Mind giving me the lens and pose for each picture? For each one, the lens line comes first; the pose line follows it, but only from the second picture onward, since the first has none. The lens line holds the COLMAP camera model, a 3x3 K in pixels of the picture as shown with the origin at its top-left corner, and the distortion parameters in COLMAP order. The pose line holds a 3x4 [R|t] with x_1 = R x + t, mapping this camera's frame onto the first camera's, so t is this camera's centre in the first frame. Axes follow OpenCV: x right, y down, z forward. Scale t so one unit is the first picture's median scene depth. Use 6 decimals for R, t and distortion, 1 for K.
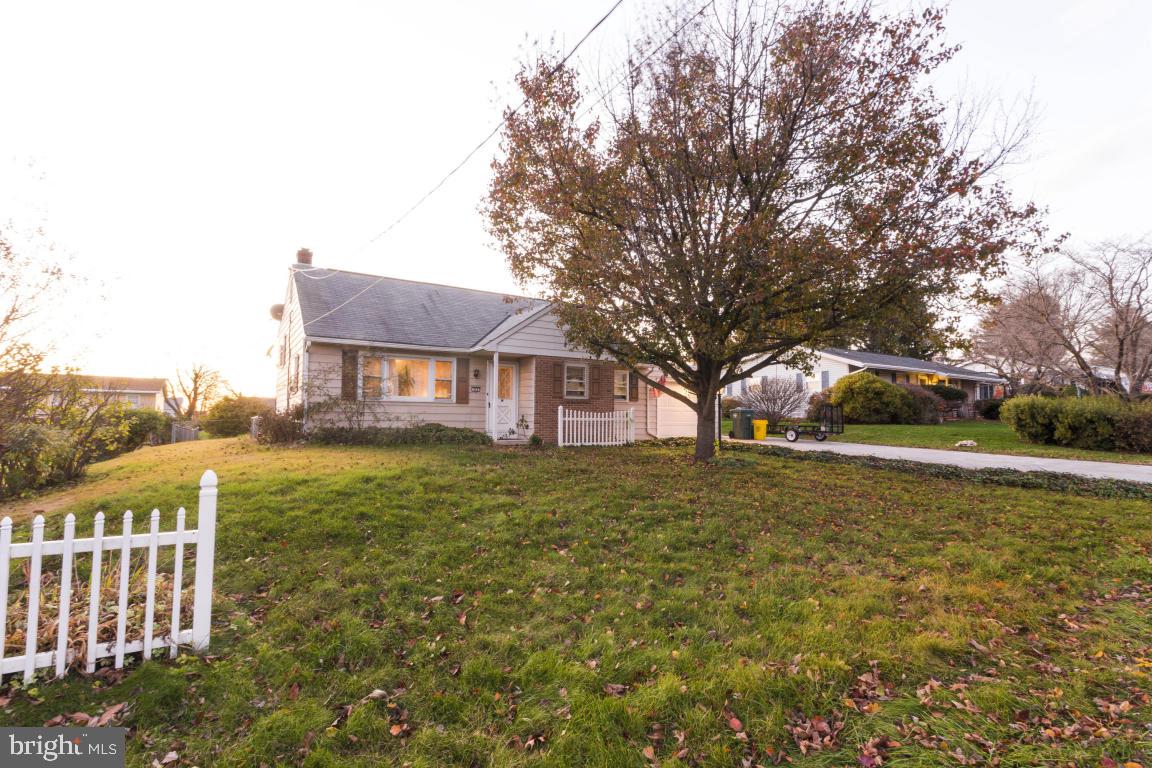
lens RADIAL K [[558.6, 0, 572.0], [0, 558.6, 408.2], [0, 0, 1]] dist [-0.002177, 0.000063]
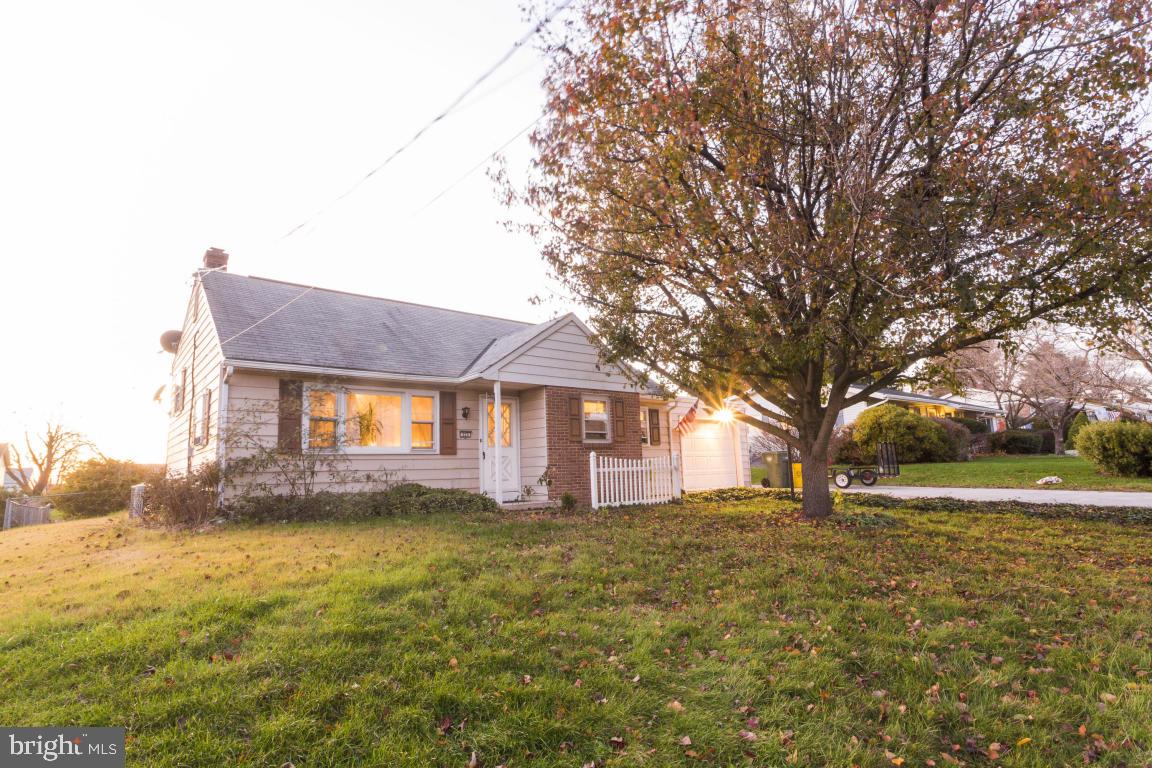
lens RADIAL K [[597.8, 0, 571.0], [0, 597.8, 406.4], [0, 0, 1]] dist [-0.008583, 0.000551]
pose [[0.991804, -0.027649, 0.124738, -0.133846], [0.039208, 0.995061, -0.091190, 0.006668], [-0.121601, 0.095333, 0.987990, 0.215049]]
